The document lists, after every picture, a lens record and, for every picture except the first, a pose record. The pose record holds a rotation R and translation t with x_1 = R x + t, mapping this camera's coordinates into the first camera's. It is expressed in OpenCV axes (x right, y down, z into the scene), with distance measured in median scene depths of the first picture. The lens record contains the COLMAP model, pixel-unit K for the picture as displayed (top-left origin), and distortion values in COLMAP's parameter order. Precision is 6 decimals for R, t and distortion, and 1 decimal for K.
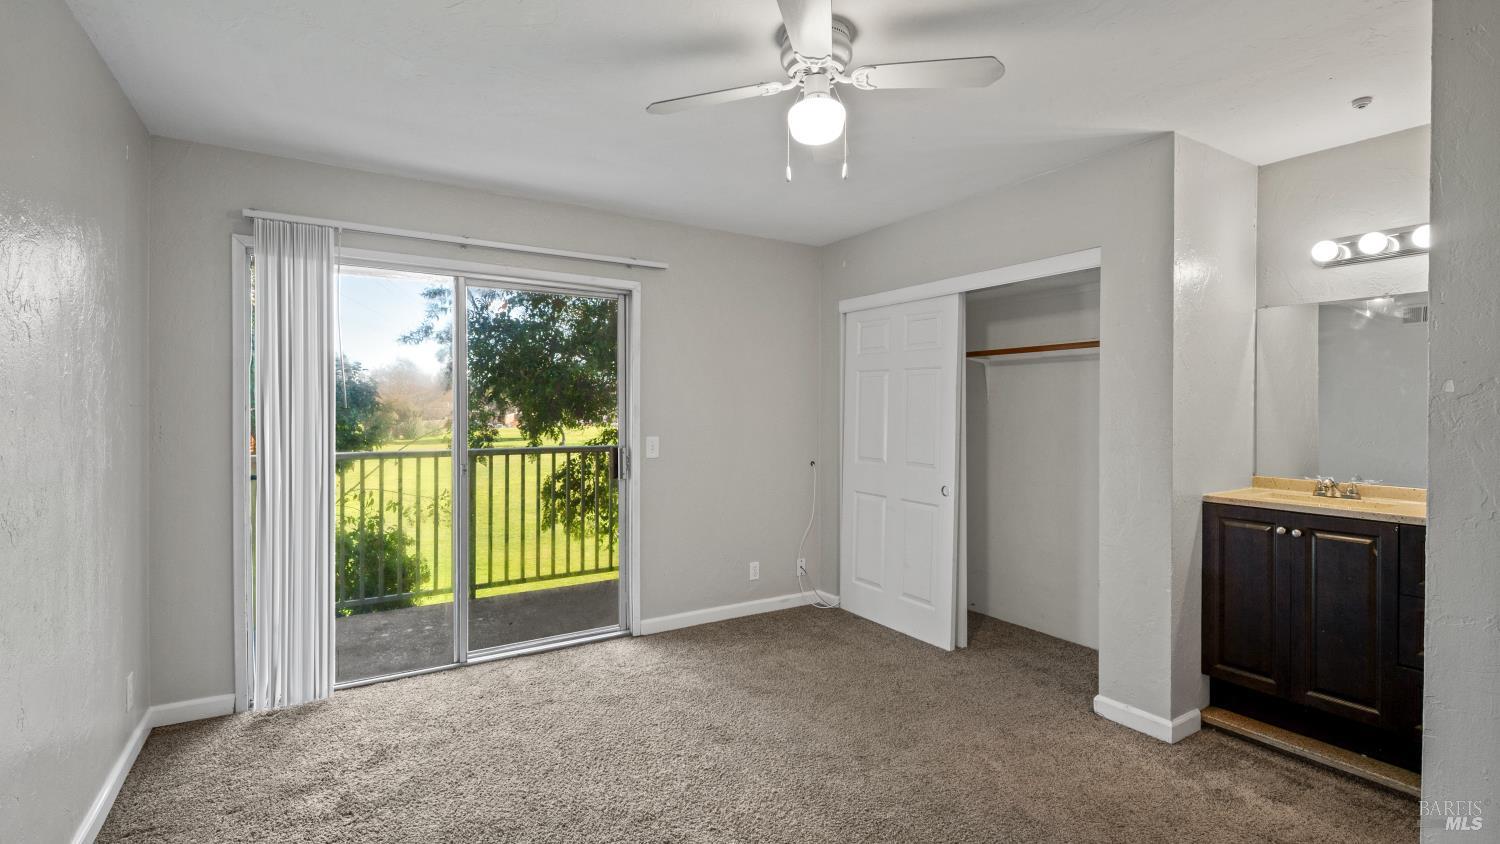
lens RADIAL K [[677.6, 0, 744.2], [0, 677.6, 413.2], [0, 0, 1]] dist [0.002112, -0.000009]
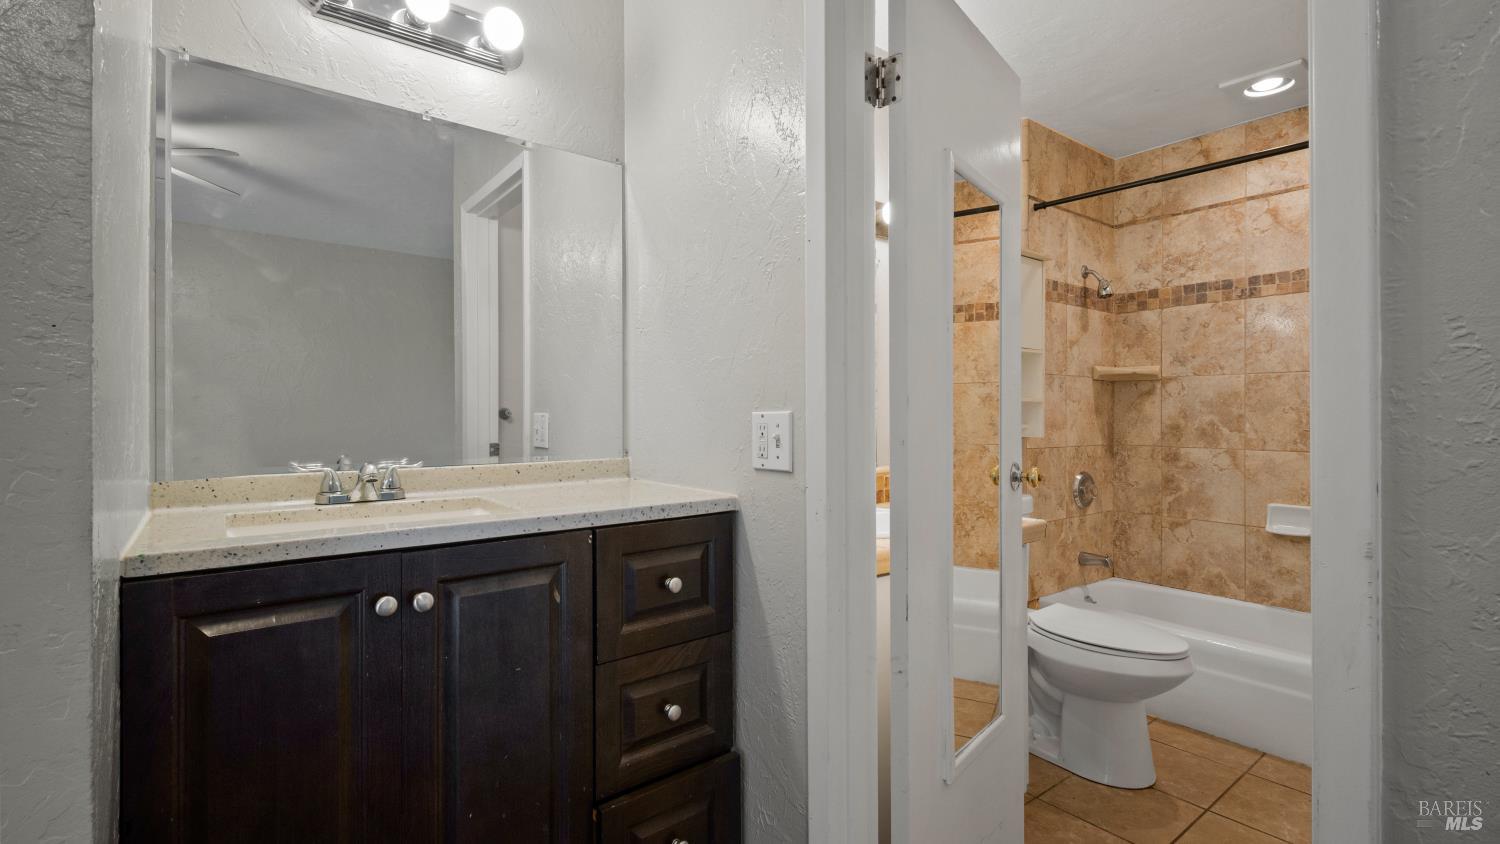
lens RADIAL K [[677.6, 0, 744.2], [0, 677.6, 413.2], [0, 0, 1]] dist [0.002112, -0.000009]
pose [[-0.111954, 0.000989, 0.993713, 0.364377], [0.009121, 0.999958, 0.000032, 0.063198], [-0.993672, 0.009067, -0.111959, 0.773021]]
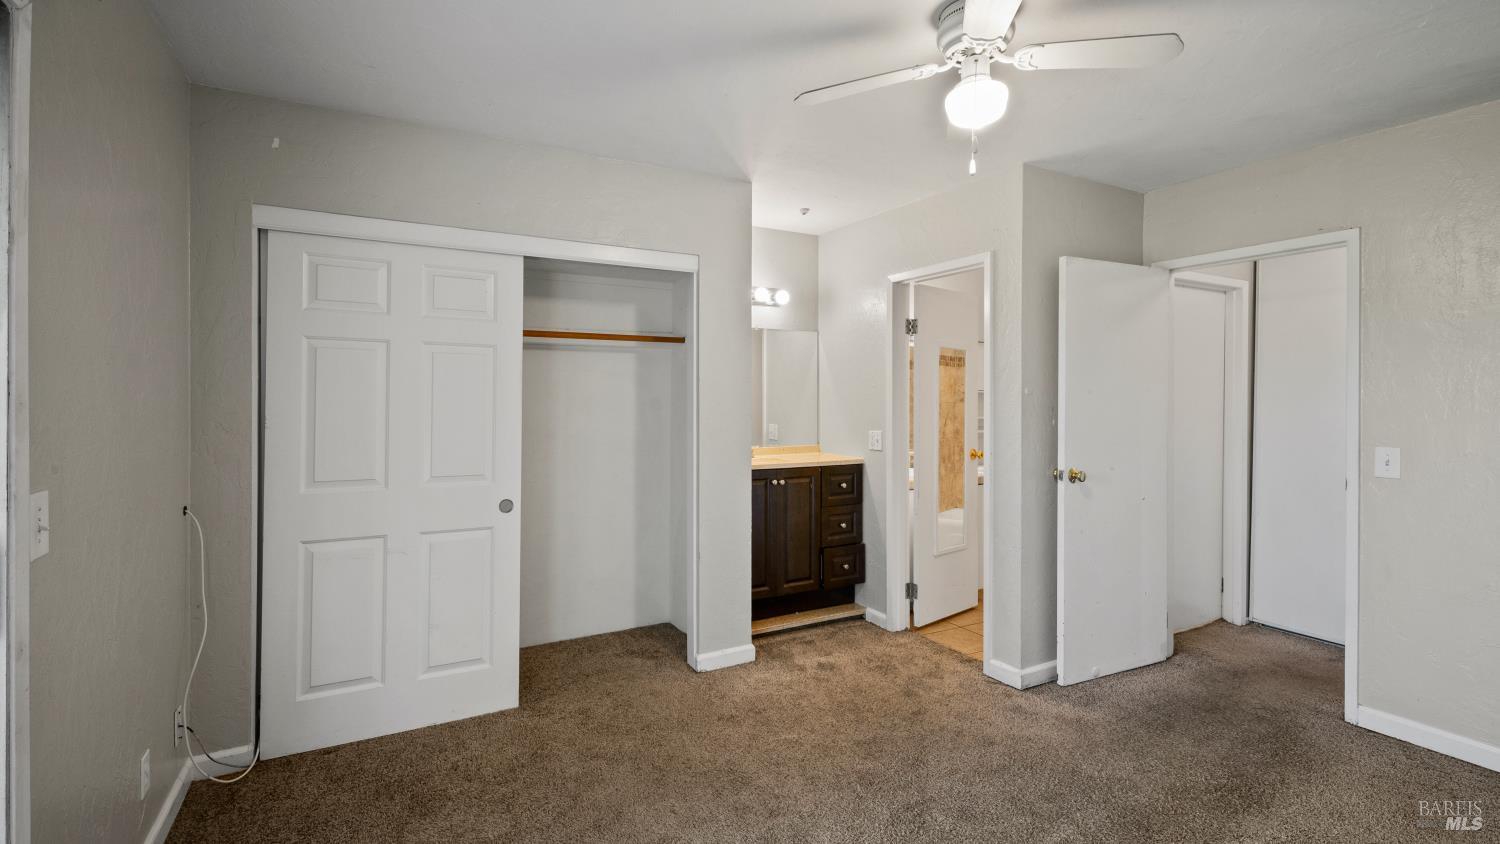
lens RADIAL K [[678.2, 0, 746.9], [0, 678.2, 400.5], [0, 0, 1]] dist [0.002224, 0.000195]
pose [[0.045542, -0.006041, 0.998944, -0.616326], [0.005468, 0.999968, 0.005798, -0.011801], [-0.998947, 0.005198, 0.045574, 0.907496]]
